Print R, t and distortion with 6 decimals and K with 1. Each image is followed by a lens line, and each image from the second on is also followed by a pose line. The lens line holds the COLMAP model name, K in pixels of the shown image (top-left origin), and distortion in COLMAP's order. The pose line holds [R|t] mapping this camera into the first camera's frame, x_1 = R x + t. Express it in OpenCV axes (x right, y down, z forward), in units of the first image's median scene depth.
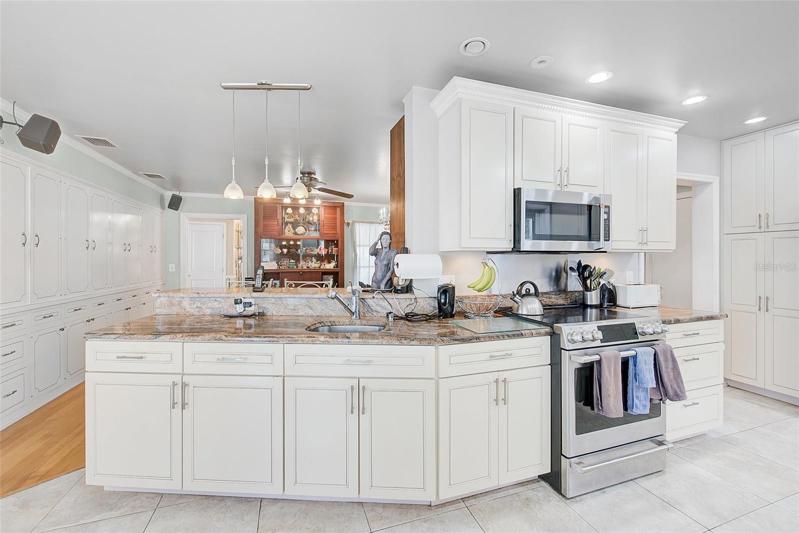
lens RADIAL K [[331.4, 0, 401.6], [0, 331.4, 259.1], [0, 0, 1]] dist [-0.001160, -0.000216]
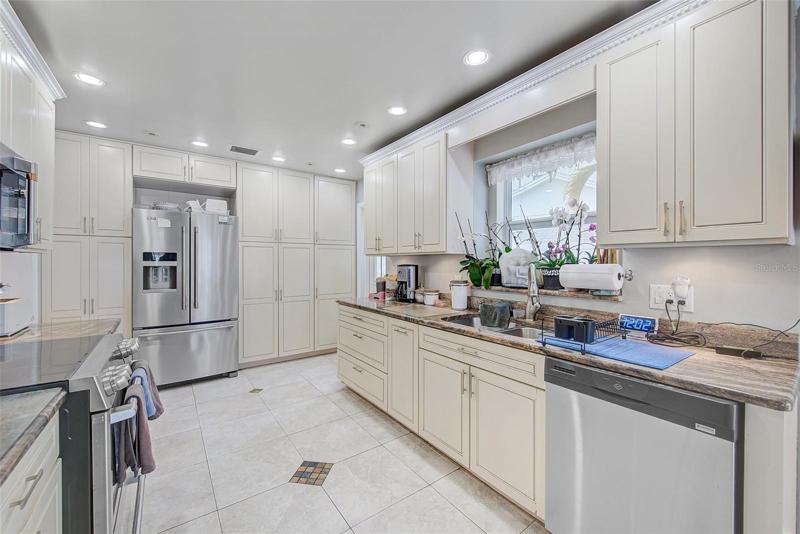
lens RADIAL K [[310.8, 0, 401.0], [0, 310.8, 262.7], [0, 0, 1]] dist [-0.000547, -0.000035]
pose [[-0.329764, 0.004278, 0.944054, -0.123498], [0.003092, 0.999989, -0.003452, 0.007403], [-0.944058, 0.001781, -0.329774, 0.406898]]
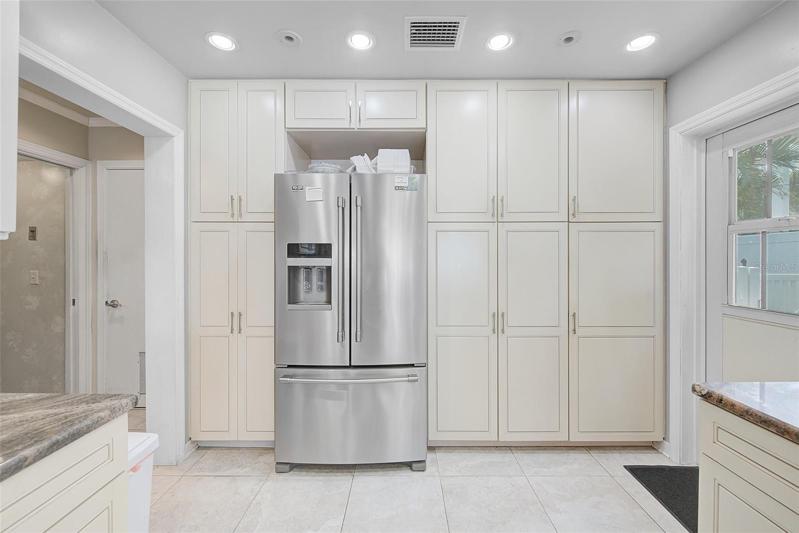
lens RADIAL K [[310.4, 0, 401.8], [0, 310.4, 260.7], [0, 0, 1]] dist [-0.000547, -0.000035]
pose [[0.309651, -0.000067, 0.950850, 0.567059], [0.000576, 1.000000, -0.000117, 0.002093], [-0.950850, 0.000584, 0.309651, 0.452109]]
